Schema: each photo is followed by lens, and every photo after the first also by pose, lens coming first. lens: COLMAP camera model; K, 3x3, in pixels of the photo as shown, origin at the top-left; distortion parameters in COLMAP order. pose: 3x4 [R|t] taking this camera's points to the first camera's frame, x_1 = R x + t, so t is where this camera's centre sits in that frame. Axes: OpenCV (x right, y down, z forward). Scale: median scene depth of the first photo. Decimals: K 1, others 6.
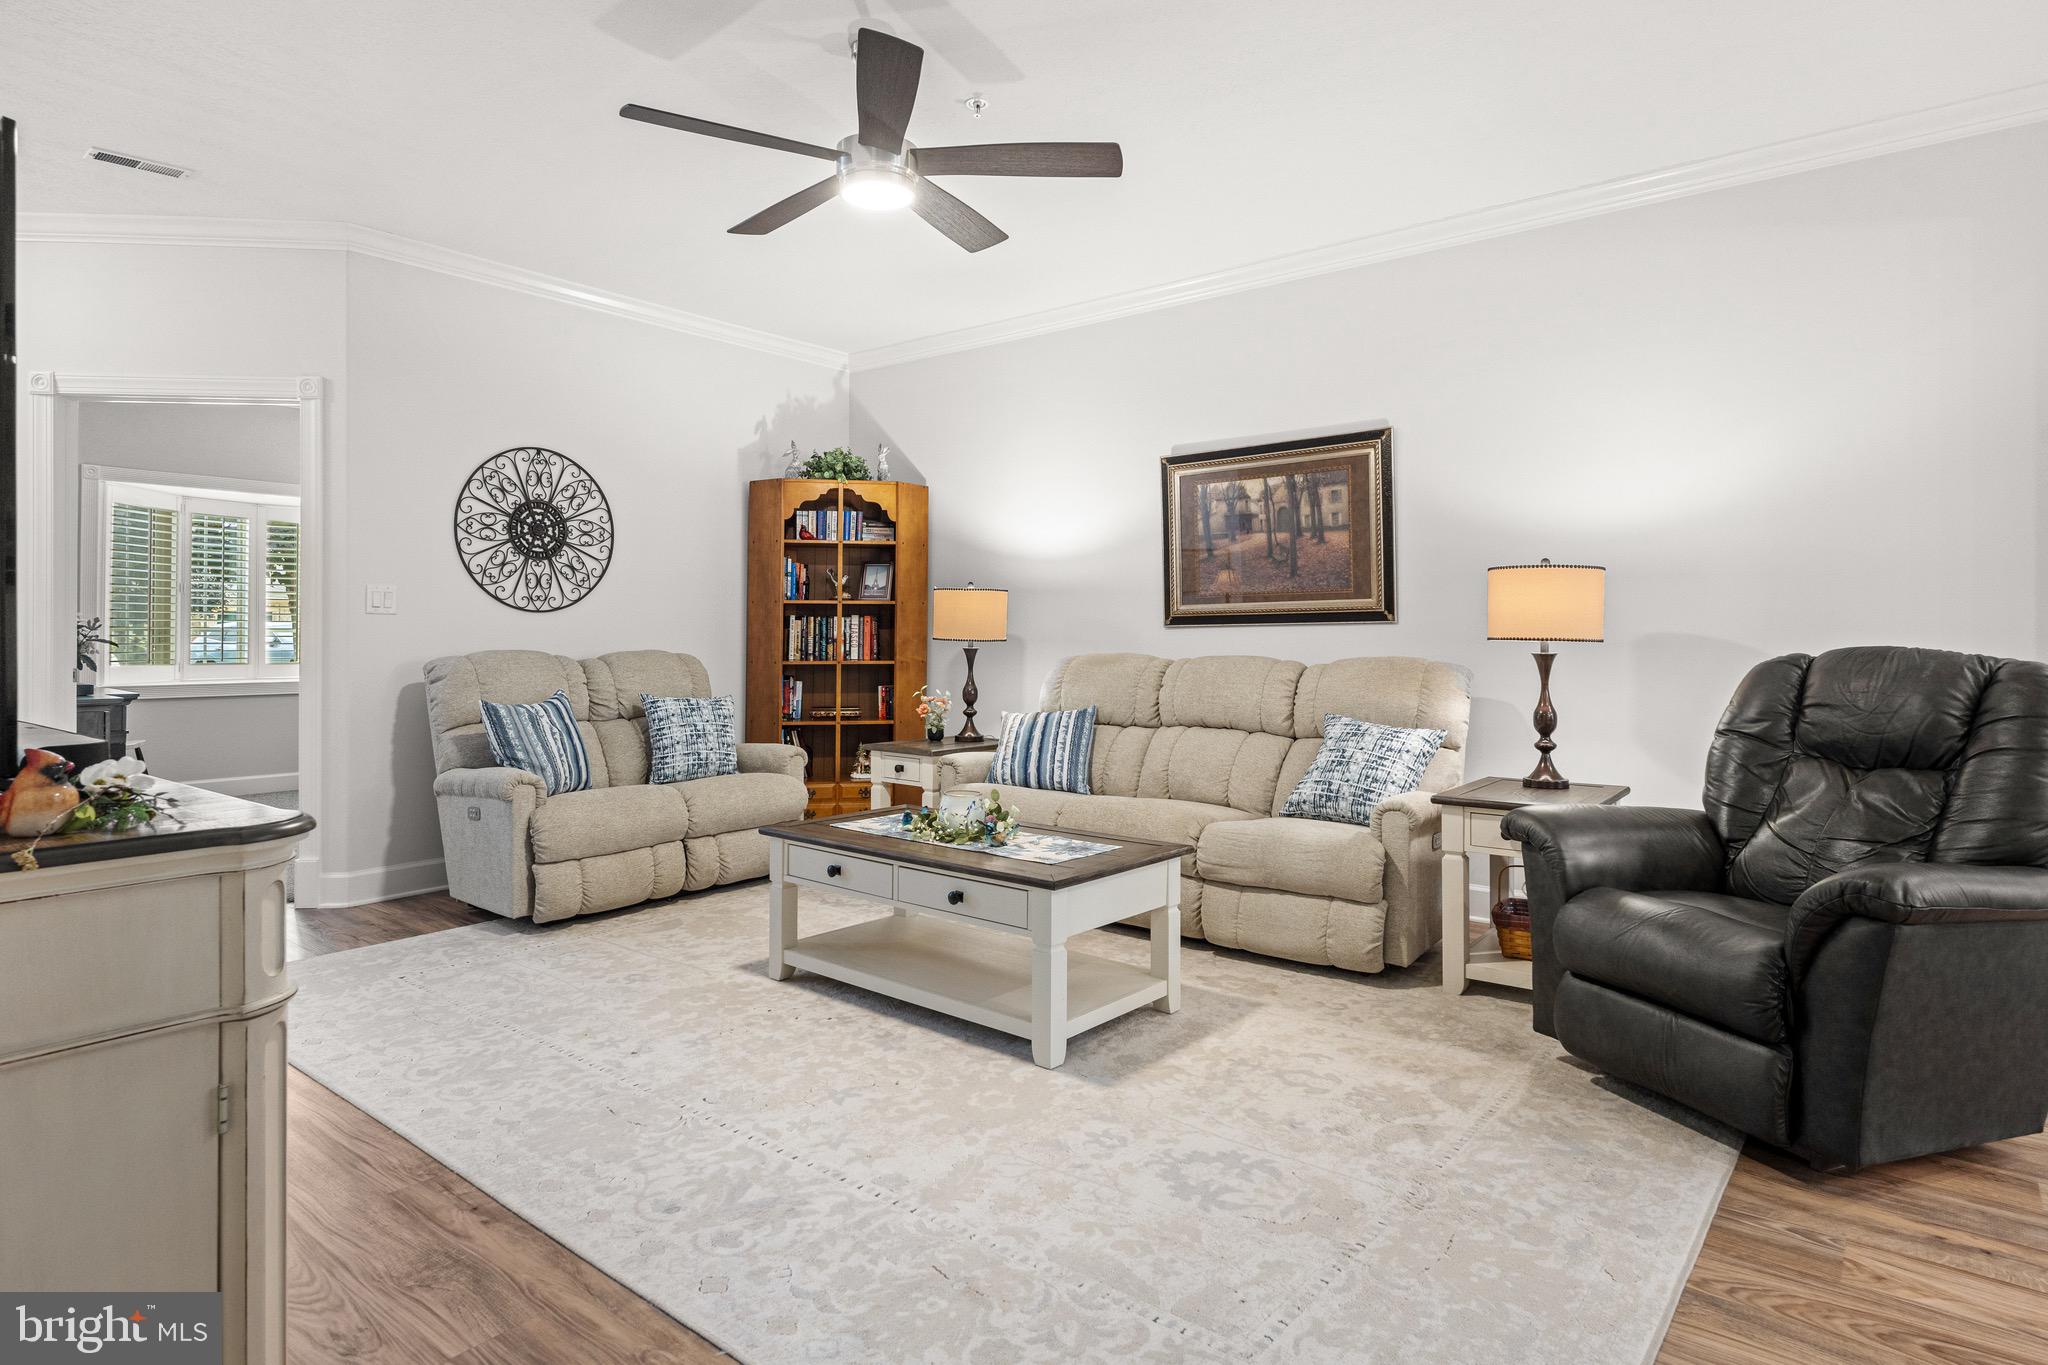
lens RADIAL K [[1121.4, 0, 1059.8], [0, 1121.4, 619.1], [0, 0, 1]] dist [-0.008536, -0.000632]
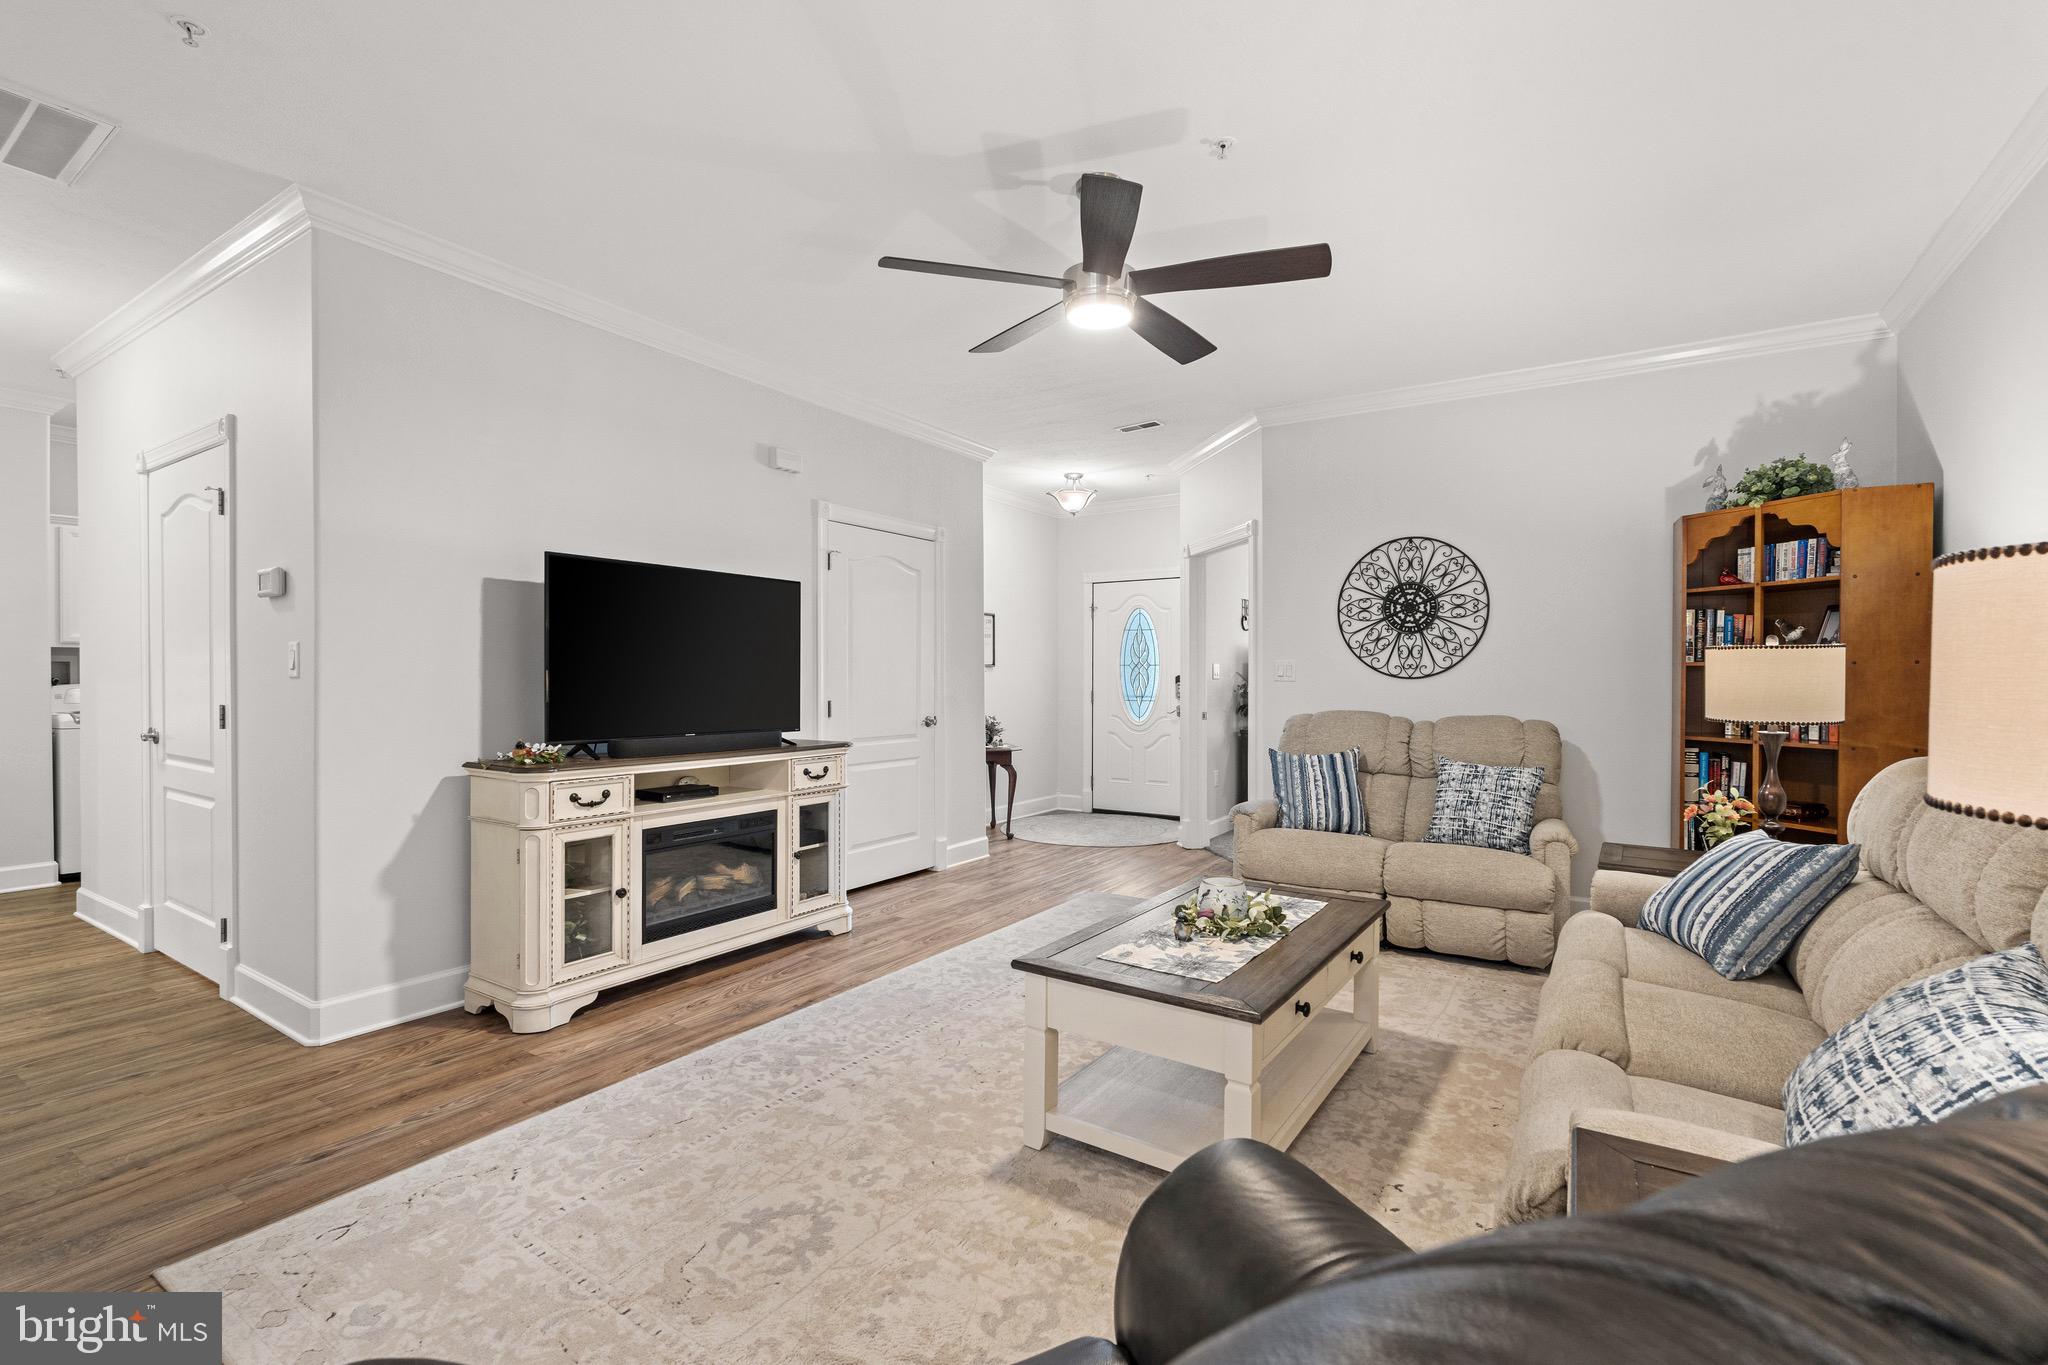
lens RADIAL K [[933.7, 0, 1025.6], [0, 933.7, 684.2], [0, 0, 1]] dist [-0.002000, 0.000305]
pose [[0.075553, 0.010579, -0.997086, 0.473602], [0.009951, 0.999886, 0.011362, -0.015615], [0.997092, -0.010780, 0.075439, 0.532955]]
